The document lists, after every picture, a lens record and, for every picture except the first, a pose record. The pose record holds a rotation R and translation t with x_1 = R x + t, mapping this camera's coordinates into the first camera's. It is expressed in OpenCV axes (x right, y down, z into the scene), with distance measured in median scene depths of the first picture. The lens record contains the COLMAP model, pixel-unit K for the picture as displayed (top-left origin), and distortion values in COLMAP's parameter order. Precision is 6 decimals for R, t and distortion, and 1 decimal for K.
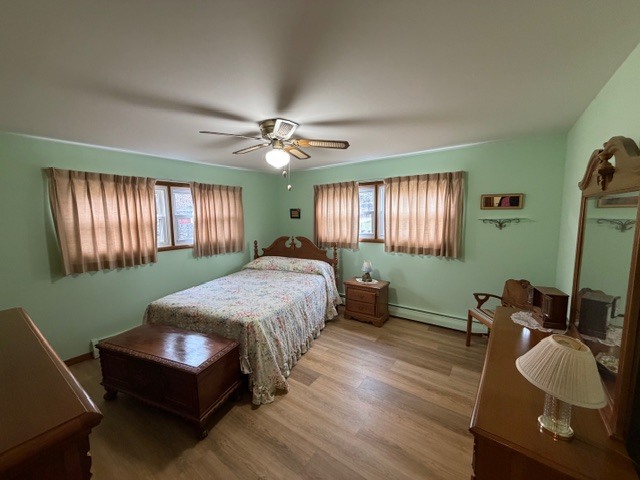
lens RADIAL K [[252.5, 0, 318.2], [0, 252.5, 238.0], [0, 0, 1]] dist [0.001047, 0.000075]
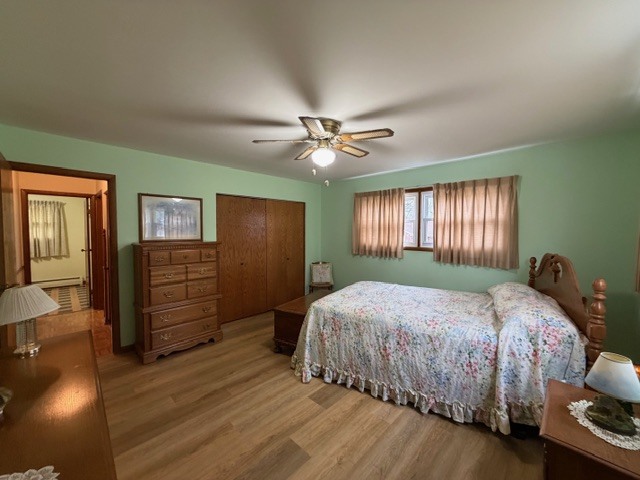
lens RADIAL K [[252.5, 0, 318.2], [0, 252.5, 241.1], [0, 0, 1]] dist [0.001047, 0.000075]
pose [[-0.138927, 0.059028, -0.988542, 0.587981], [-0.097995, 0.992503, 0.073037, -0.032800], [0.985442, 0.107019, -0.132101, 0.772939]]
